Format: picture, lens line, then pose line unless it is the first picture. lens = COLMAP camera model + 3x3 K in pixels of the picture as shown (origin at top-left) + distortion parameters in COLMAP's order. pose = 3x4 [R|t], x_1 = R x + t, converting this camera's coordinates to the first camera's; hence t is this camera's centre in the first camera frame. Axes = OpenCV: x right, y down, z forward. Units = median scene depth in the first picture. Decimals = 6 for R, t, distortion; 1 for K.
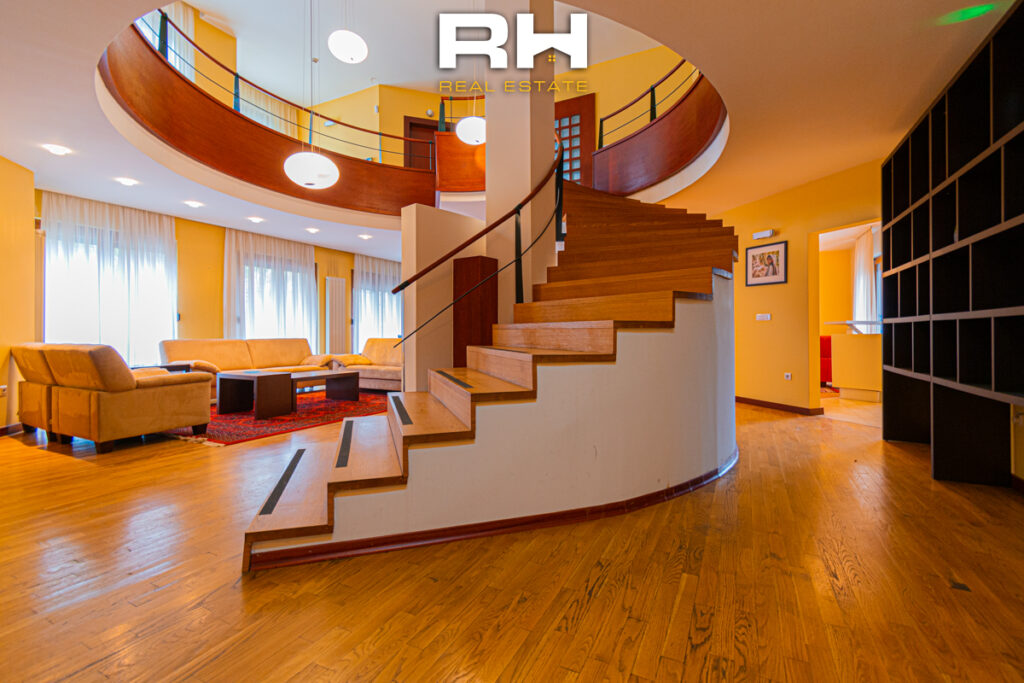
lens RADIAL K [[464.2, 0, 516.3], [0, 464.2, 333.9], [0, 0, 1]] dist [0.002971, -0.000155]
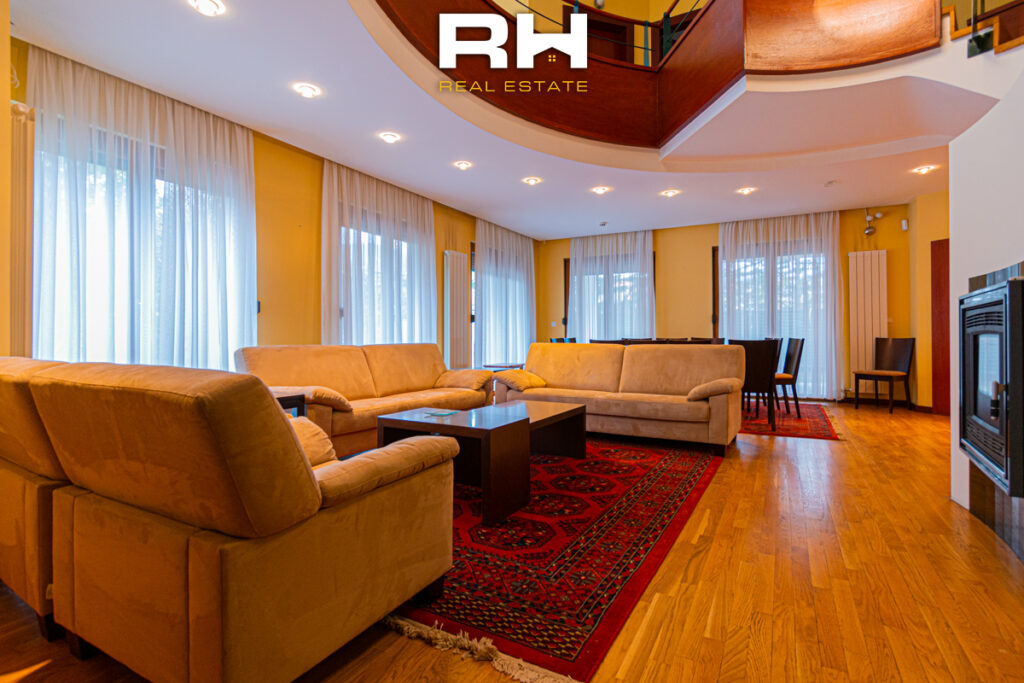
lens RADIAL K [[502.0, 0, 507.4], [0, 502.0, 340.8], [0, 0, 1]] dist [-0.002034, 0.001707]
pose [[0.999242, 0.000646, -0.038932, -0.430229], [-0.000400, 0.999980, 0.006327, 0.002302], [0.038935, -0.006307, 0.999222, 0.427463]]
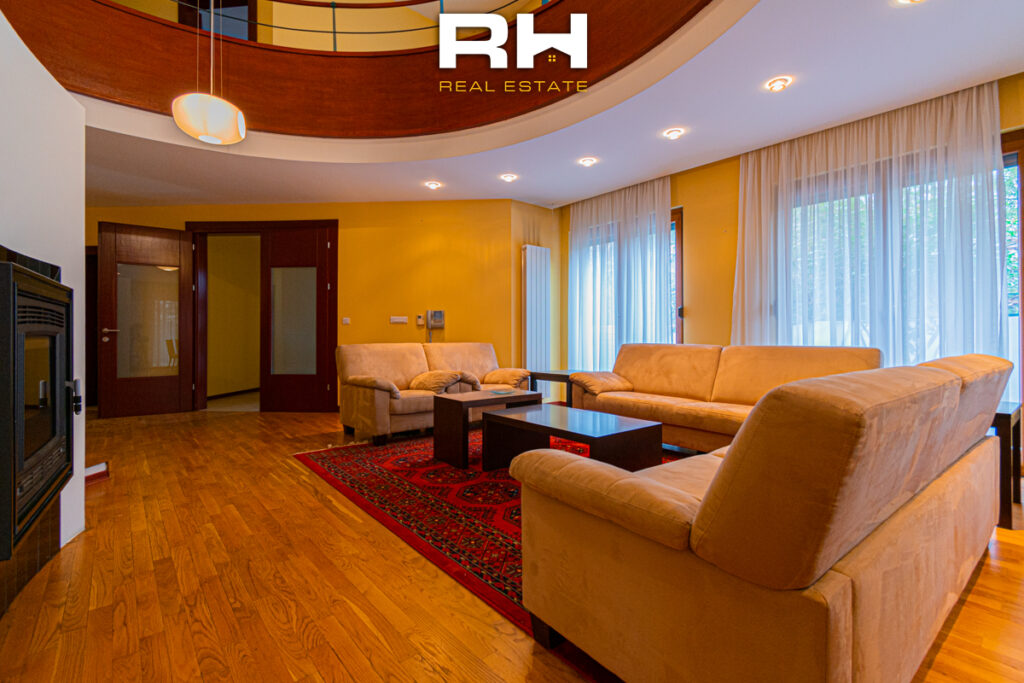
lens RADIAL K [[464.2, 0, 507.2], [0, 464.2, 332.7], [0, 0, 1]] dist [0.002971, -0.000155]
pose [[-0.399741, -0.003294, -0.916622, 0.032567], [-0.006280, 0.999980, -0.000854, -0.001942], [0.916607, 0.005415, -0.399754, 1.137666]]
